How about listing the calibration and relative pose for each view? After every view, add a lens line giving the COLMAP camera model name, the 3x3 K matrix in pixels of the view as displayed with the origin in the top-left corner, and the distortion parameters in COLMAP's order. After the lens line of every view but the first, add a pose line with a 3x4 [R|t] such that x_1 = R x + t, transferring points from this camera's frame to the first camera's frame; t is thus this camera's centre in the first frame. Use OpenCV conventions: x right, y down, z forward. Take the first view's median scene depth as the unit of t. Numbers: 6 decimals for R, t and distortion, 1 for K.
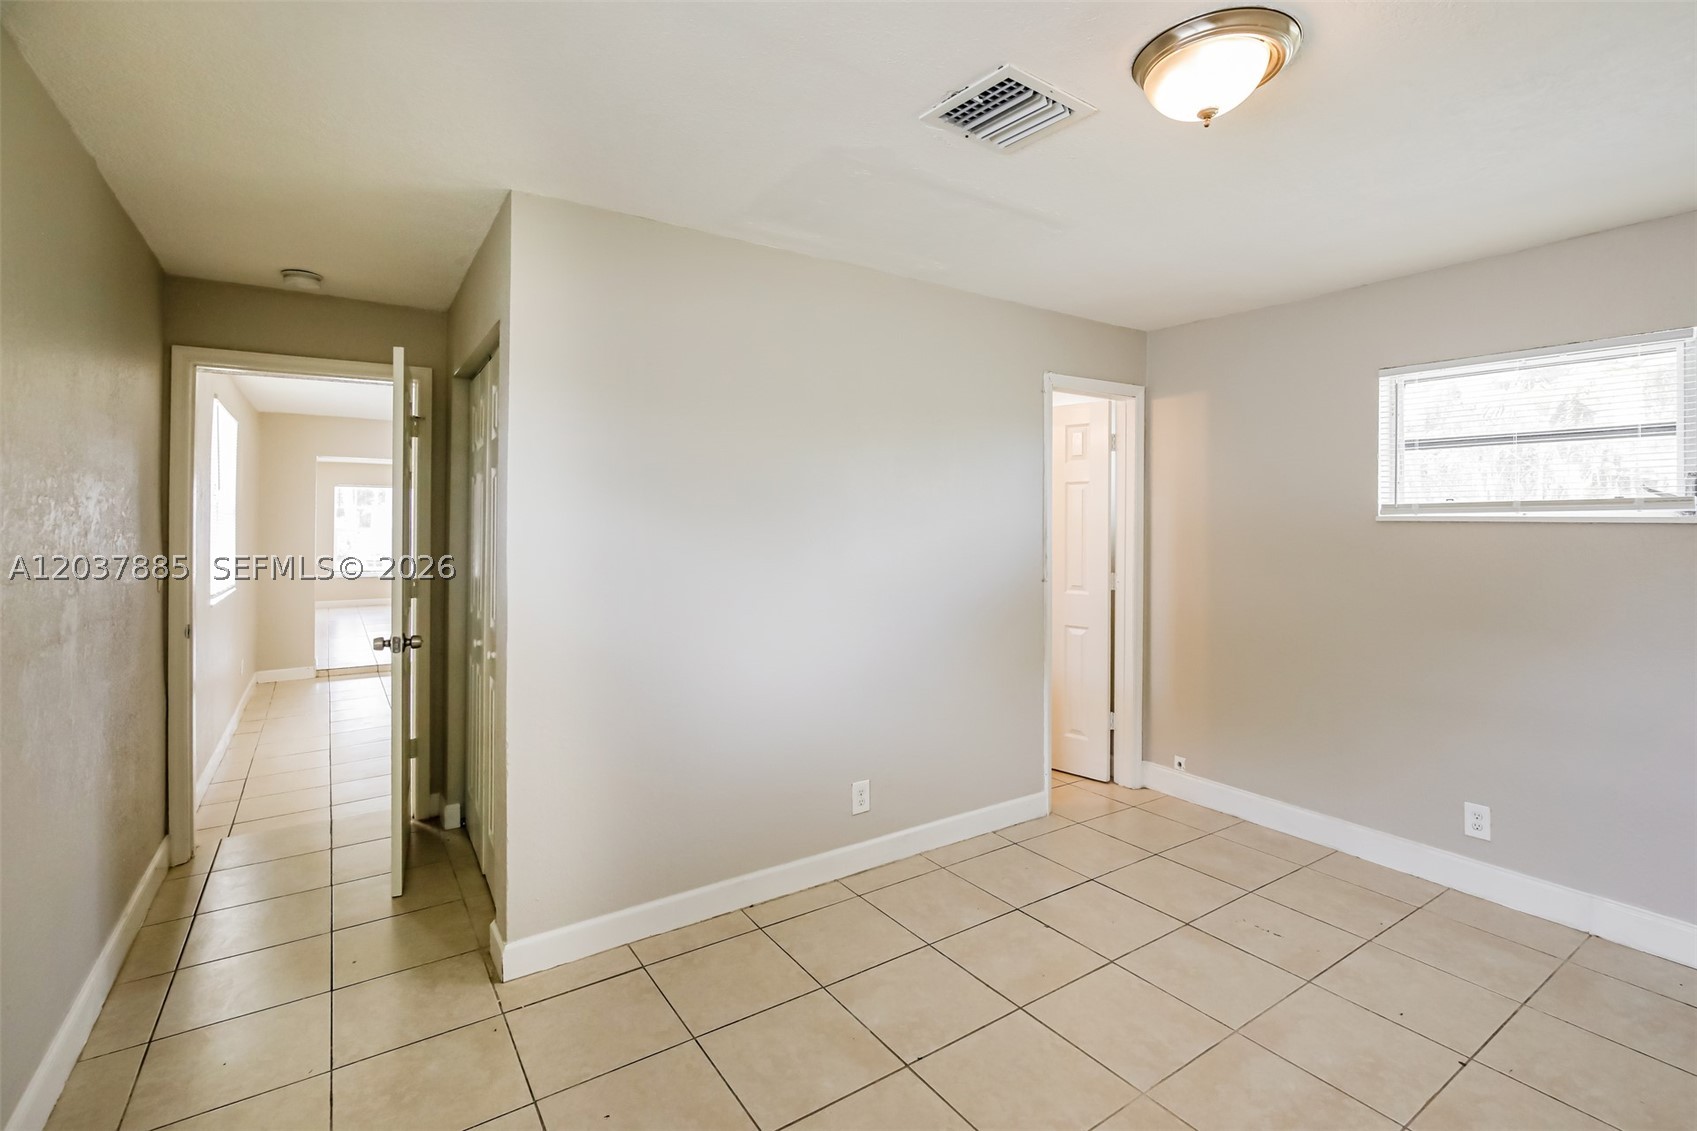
lens RADIAL K [[777.9, 0, 882.0], [0, 777.9, 525.1], [0, 0, 1]] dist [0.003150, -0.001258]
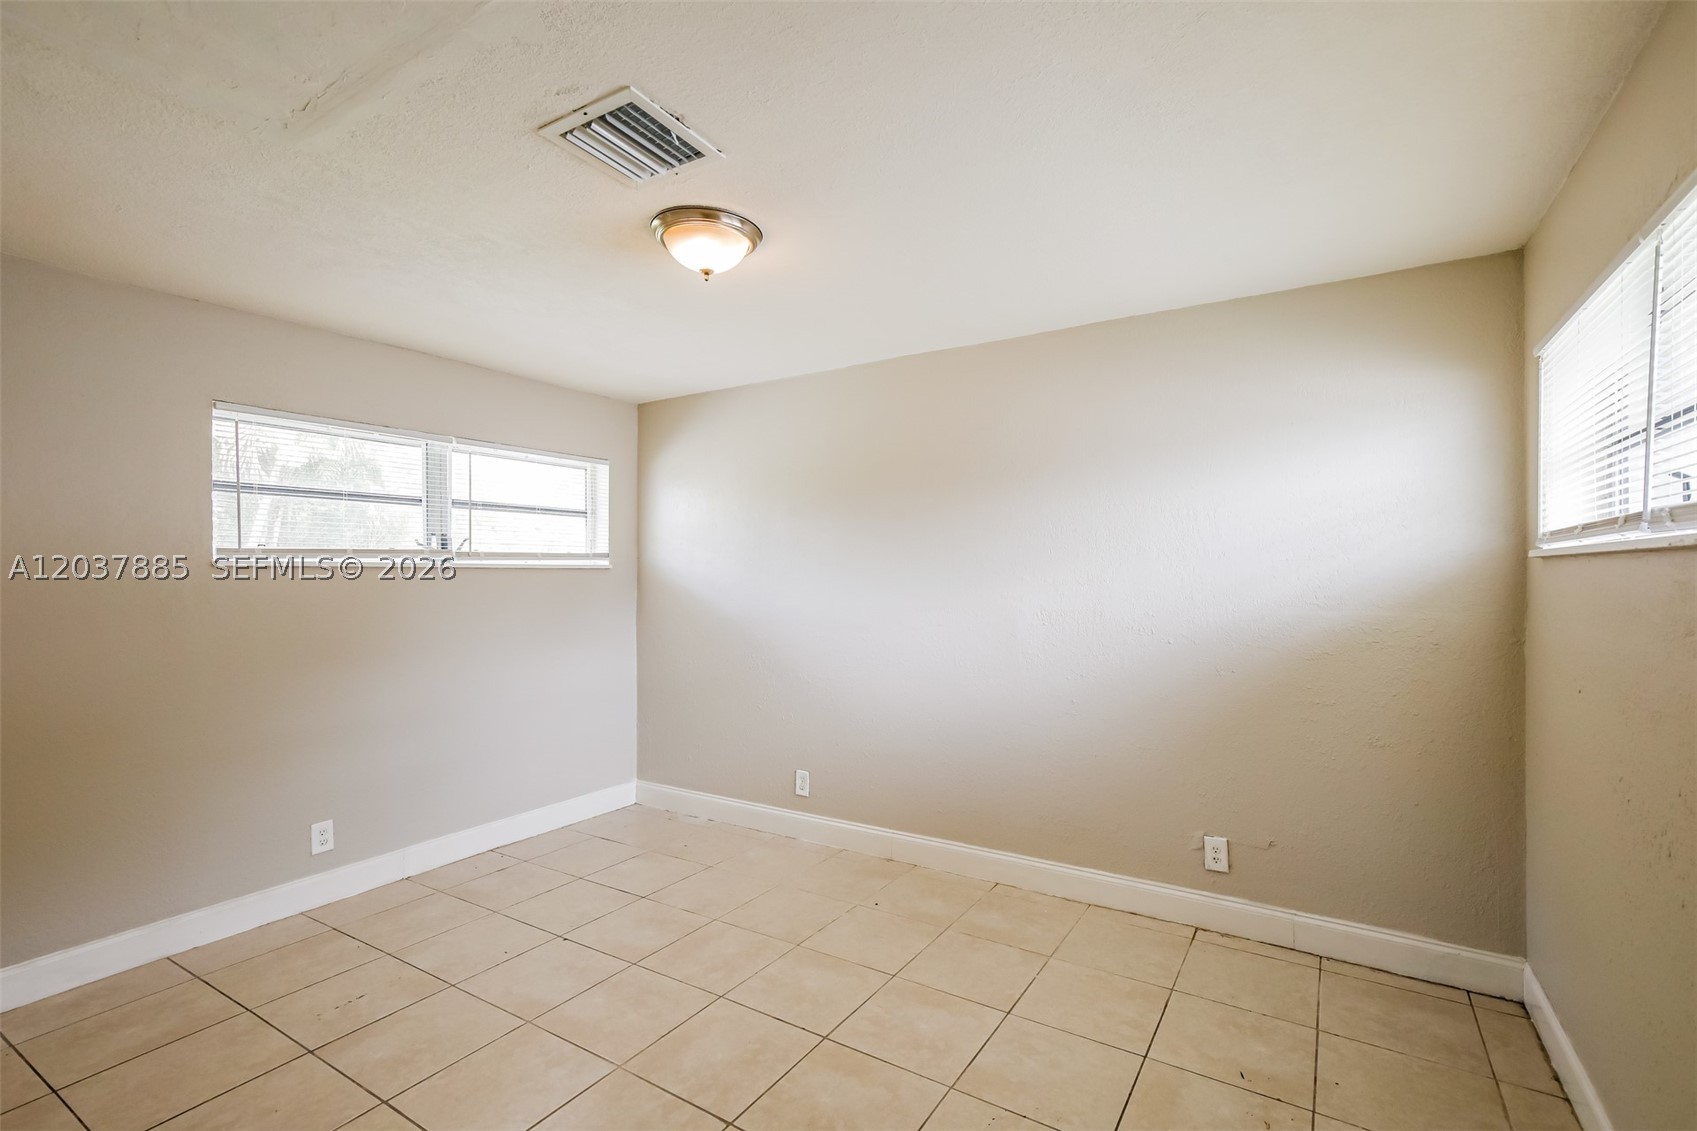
lens RADIAL K [[777.9, 0, 849.2], [0, 777.9, 565.2], [0, 0, 1]] dist [0.003150, -0.001258]
pose [[-0.389886, 0.000463, 0.920863, -0.614832], [0.001297, 0.999999, 0.000046, -0.005903], [-0.920862, 0.001212, -0.389886, 0.836574]]
